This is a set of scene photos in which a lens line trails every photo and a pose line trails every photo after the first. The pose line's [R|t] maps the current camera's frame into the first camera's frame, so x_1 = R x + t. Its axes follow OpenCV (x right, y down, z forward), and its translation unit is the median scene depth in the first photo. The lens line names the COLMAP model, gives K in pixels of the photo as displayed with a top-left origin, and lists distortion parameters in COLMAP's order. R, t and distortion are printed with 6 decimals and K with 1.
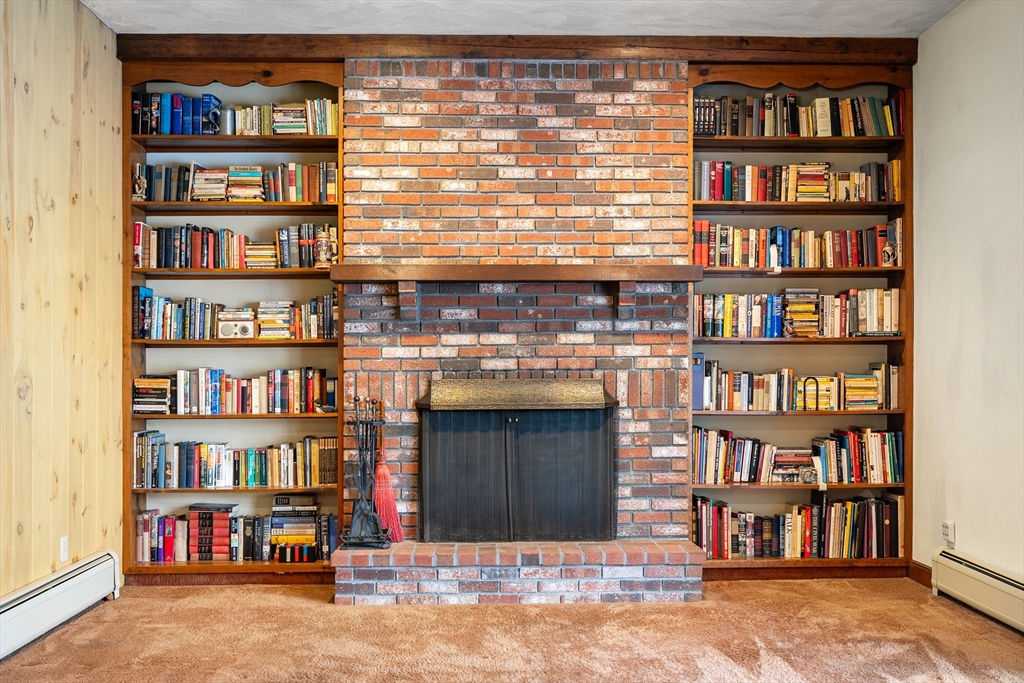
lens RADIAL K [[1022.1, 0, 511.8], [0, 1022.1, 377.6], [0, 0, 1]] dist [0.002056, -0.000572]
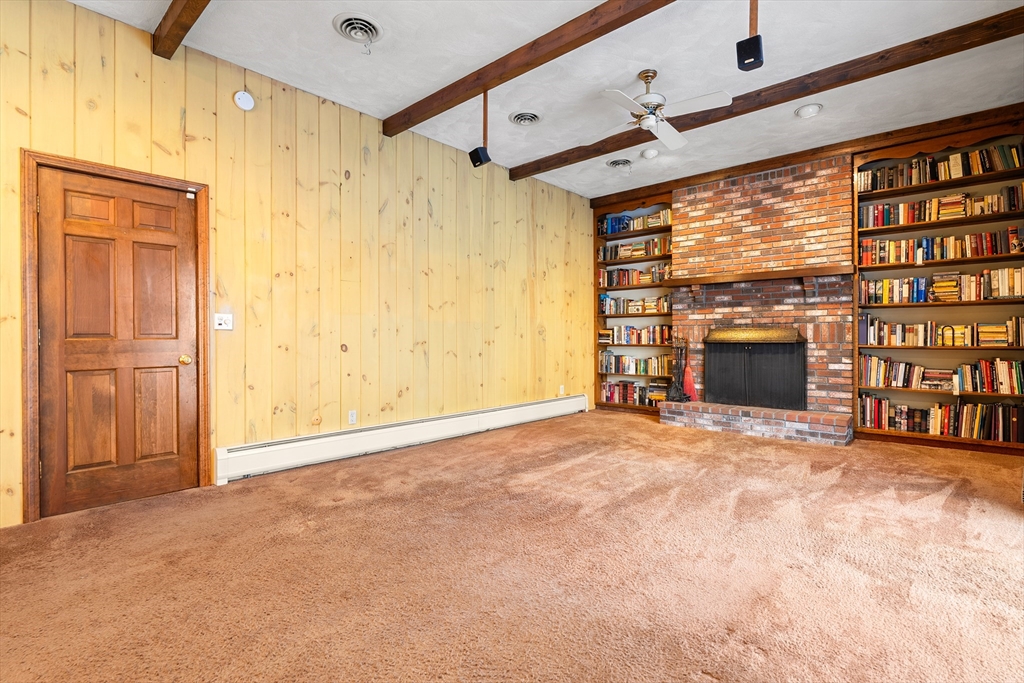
lens RADIAL K [[470.2, 0, 512.0], [0, 470.2, 341.5], [0, 0, 1]] dist [0.000218, 0.000225]
pose [[0.737362, 0.010186, -0.675421, 0.287776], [-0.006890, 0.999948, 0.007558, 0.024119], [0.675463, -0.000919, 0.737393, -0.031527]]
